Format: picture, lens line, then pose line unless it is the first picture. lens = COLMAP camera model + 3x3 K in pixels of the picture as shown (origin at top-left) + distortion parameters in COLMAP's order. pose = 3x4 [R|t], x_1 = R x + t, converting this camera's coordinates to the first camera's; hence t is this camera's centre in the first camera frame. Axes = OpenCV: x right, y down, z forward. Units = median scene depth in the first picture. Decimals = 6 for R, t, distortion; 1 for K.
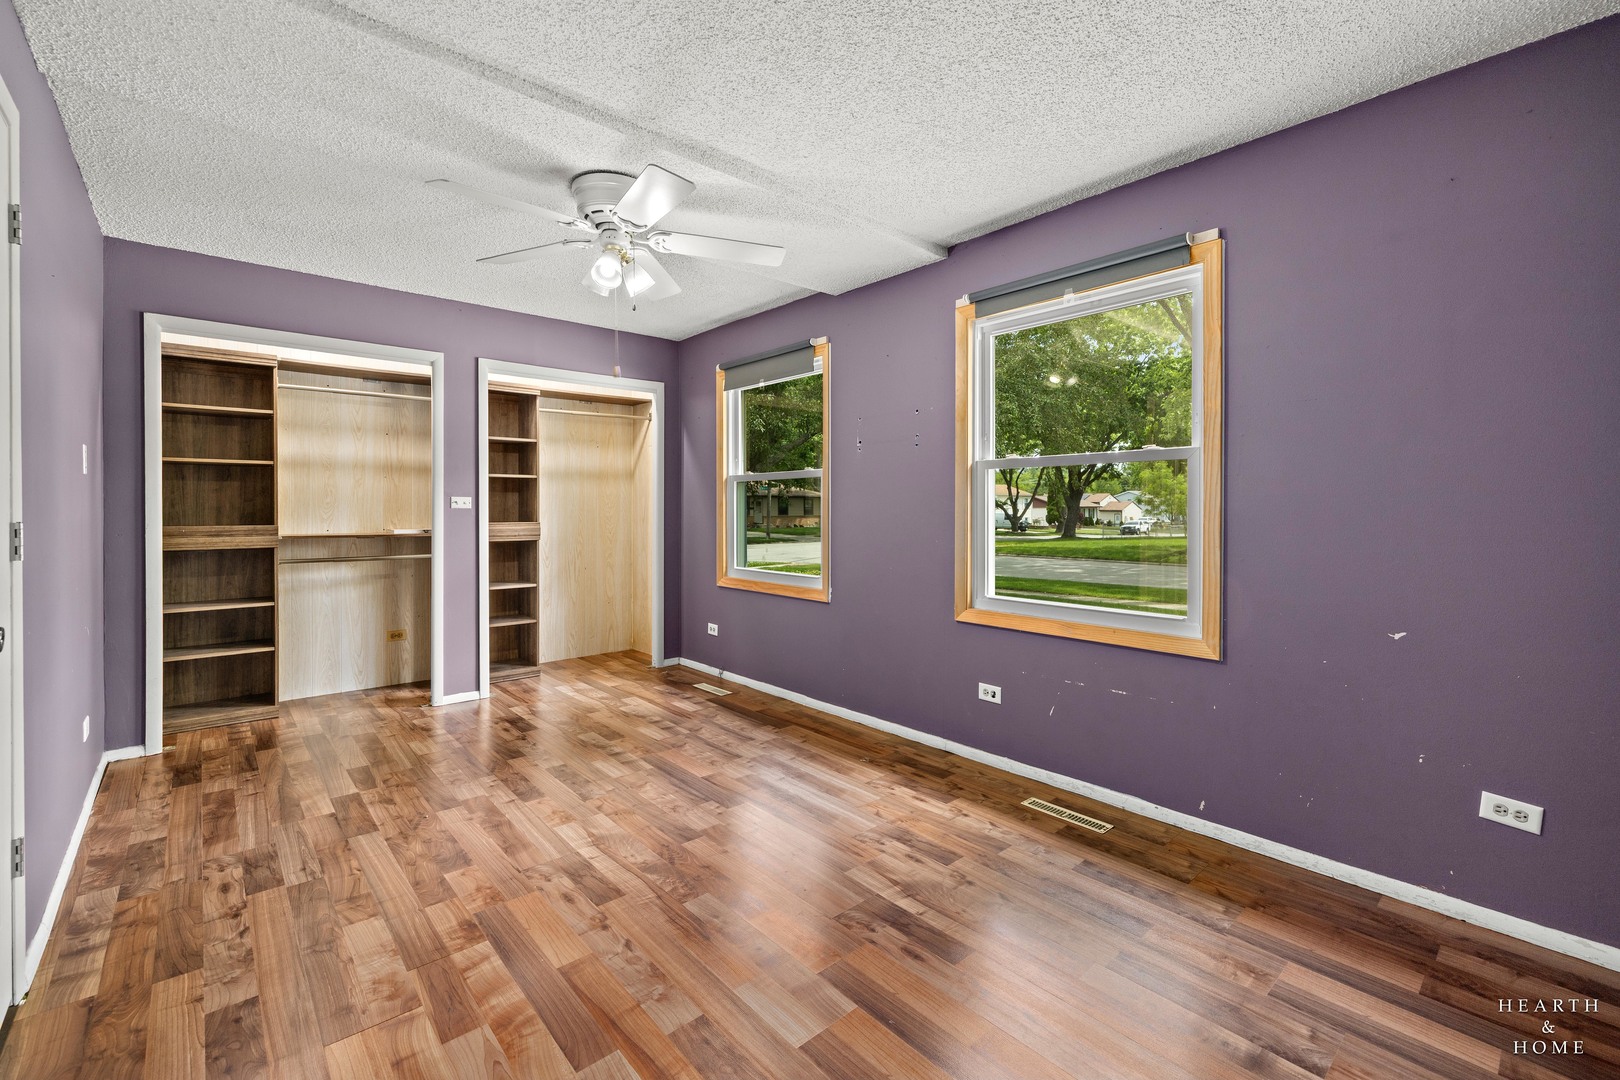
lens RADIAL K [[686.8, 0, 810.8], [0, 686.8, 503.8], [0, 0, 1]] dist [-0.001539, 0.000016]
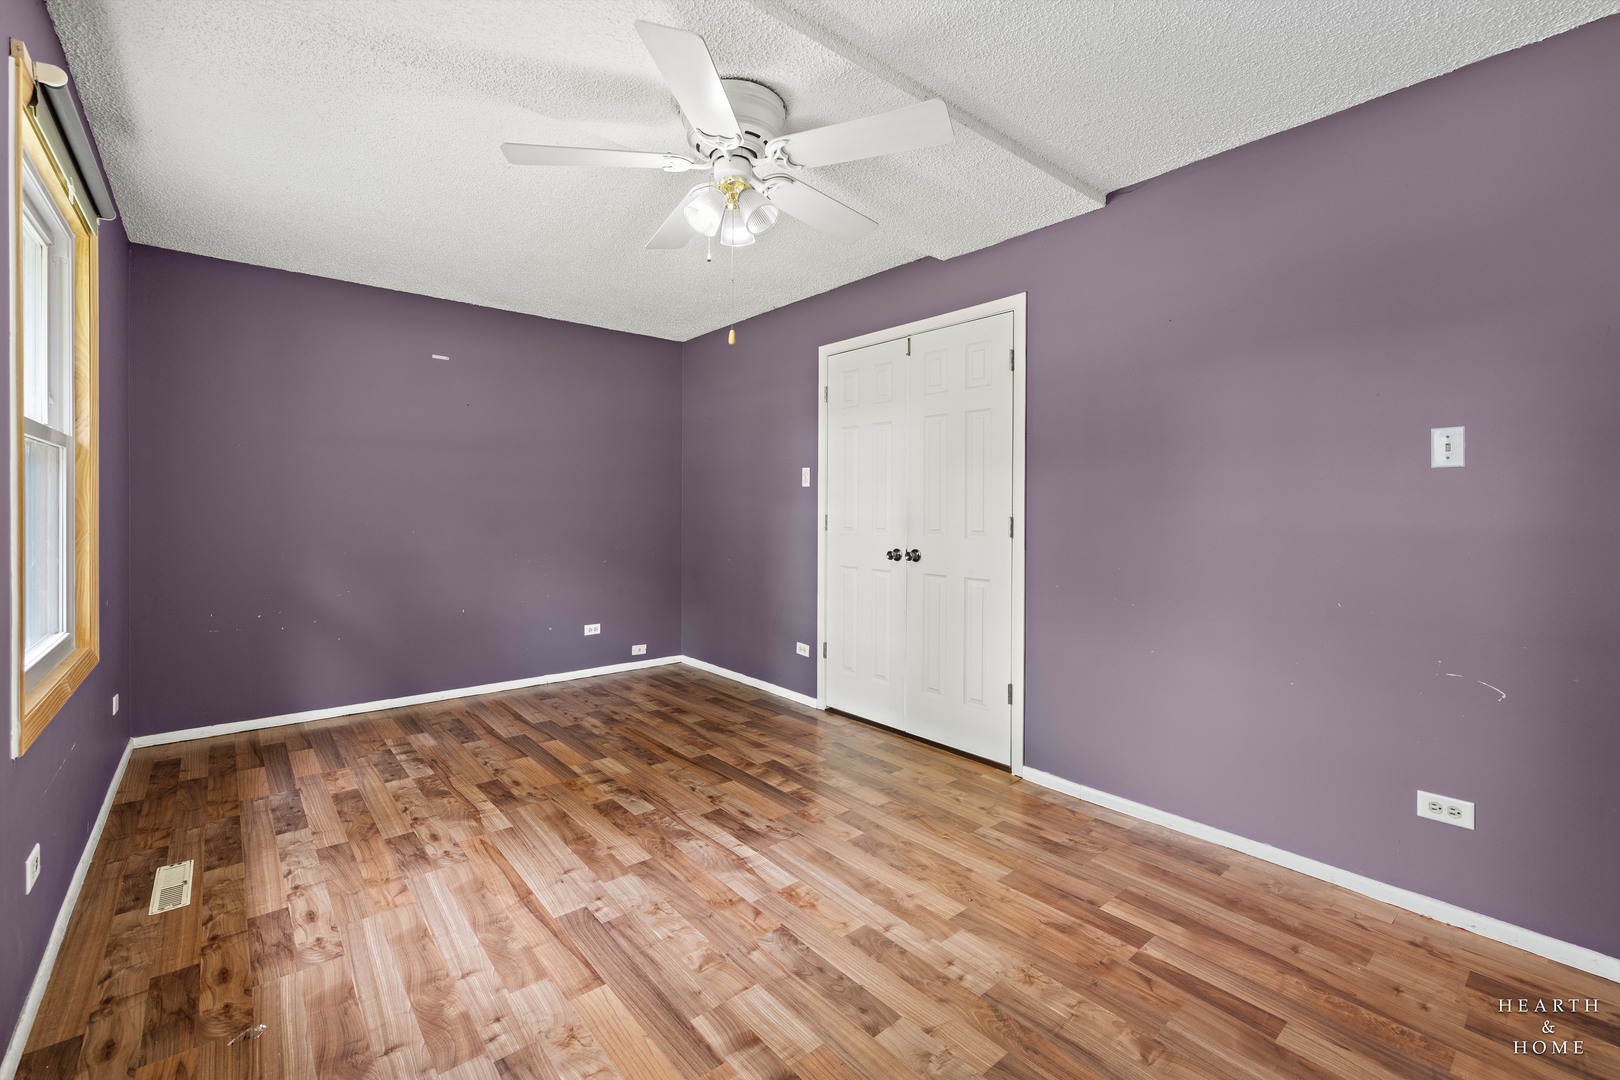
lens RADIAL K [[680.7, 0, 804.3], [0, 680.7, 541.4], [0, 0, 1]] dist [-0.001799, -0.000304]
pose [[-0.999850, -0.007839, 0.015464, -0.405944], [-0.007174, 0.999066, 0.042615, 0.011562], [-0.015784, 0.042498, -0.998972, 1.897355]]
